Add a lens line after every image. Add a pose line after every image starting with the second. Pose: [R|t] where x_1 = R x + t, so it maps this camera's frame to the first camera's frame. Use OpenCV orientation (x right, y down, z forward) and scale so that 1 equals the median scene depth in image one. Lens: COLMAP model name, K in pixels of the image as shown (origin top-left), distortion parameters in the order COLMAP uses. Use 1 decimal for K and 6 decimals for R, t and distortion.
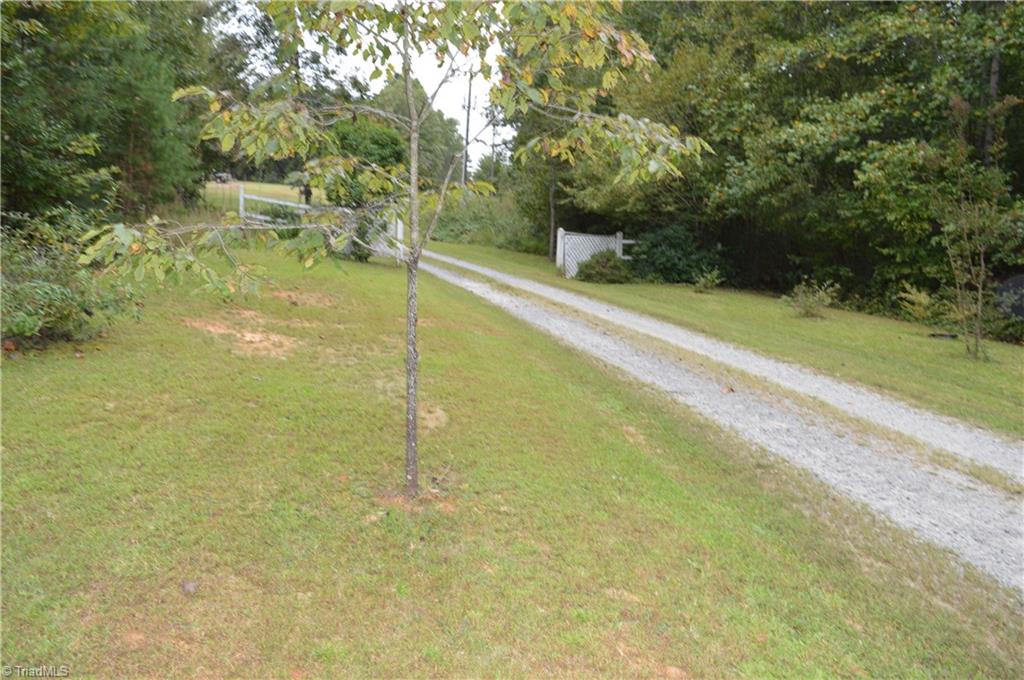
lens RADIAL K [[798.5, 0, 512.0], [0, 798.5, 340.0], [0, 0, 1]] dist [-0.020530, 0.003655]
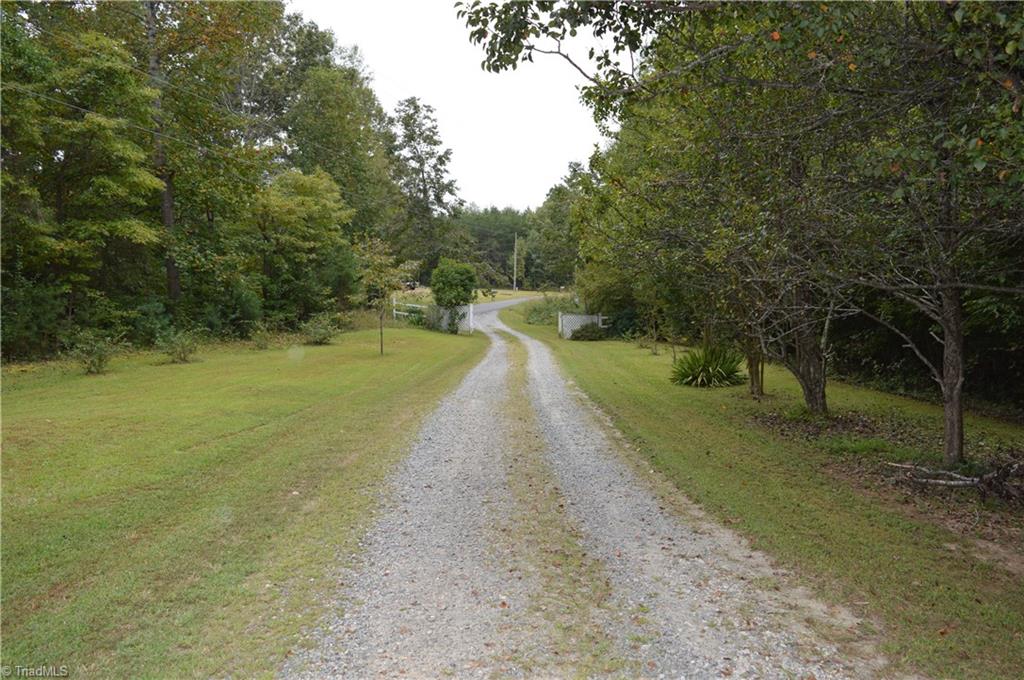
lens RADIAL K [[798.5, 0, 512.0], [0, 798.5, 340.0], [0, 0, 1]] dist [-0.020530, 0.003655]
pose [[0.970270, -0.037073, -0.239169, 0.390108], [0.010221, 0.993593, -0.112551, 0.129263], [0.241809, 0.106760, 0.964433, -0.785770]]
